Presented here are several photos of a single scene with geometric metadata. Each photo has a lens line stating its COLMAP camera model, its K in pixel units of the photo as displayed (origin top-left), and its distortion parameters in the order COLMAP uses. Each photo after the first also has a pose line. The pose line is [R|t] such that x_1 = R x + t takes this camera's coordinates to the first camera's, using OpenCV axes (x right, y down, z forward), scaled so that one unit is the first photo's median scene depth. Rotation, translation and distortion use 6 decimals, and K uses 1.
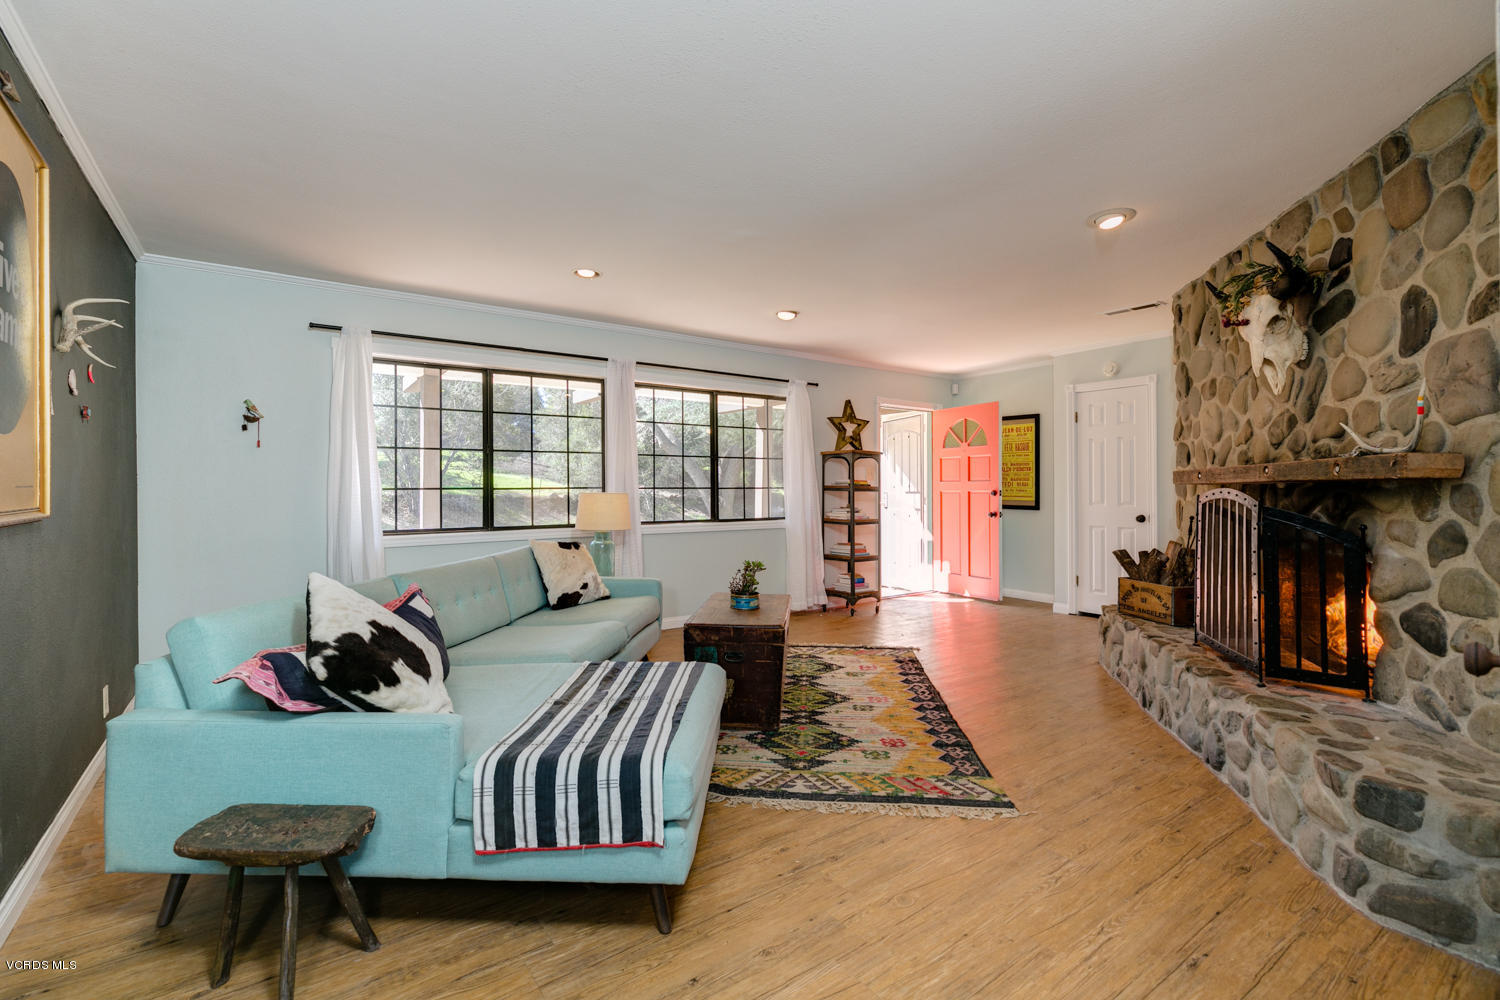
lens RADIAL K [[673.3, 0, 752.4], [0, 673.3, 495.0], [0, 0, 1]] dist [0.008005, 0.000286]
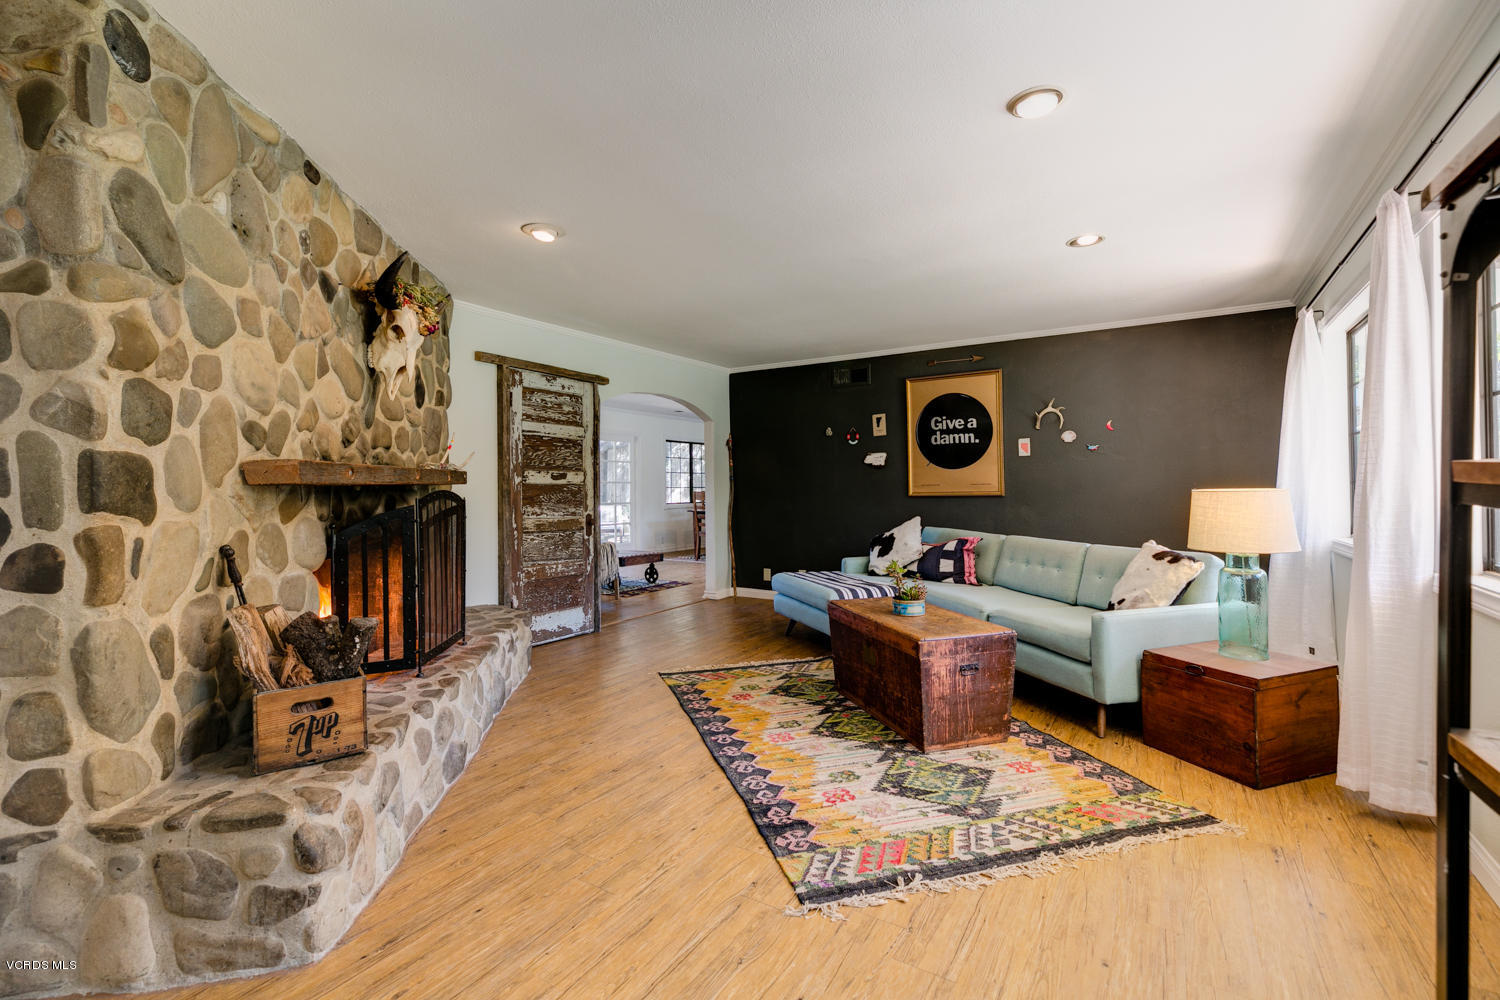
lens RADIAL K [[673.3, 0, 752.4], [0, 673.3, 495.0], [0, 0, 1]] dist [0.008005, 0.000286]
pose [[-0.928171, 0.013842, -0.371896, 0.630643], [0.006048, 0.999737, 0.022115, -0.022165], [0.372104, 0.018277, -0.928011, 2.098152]]
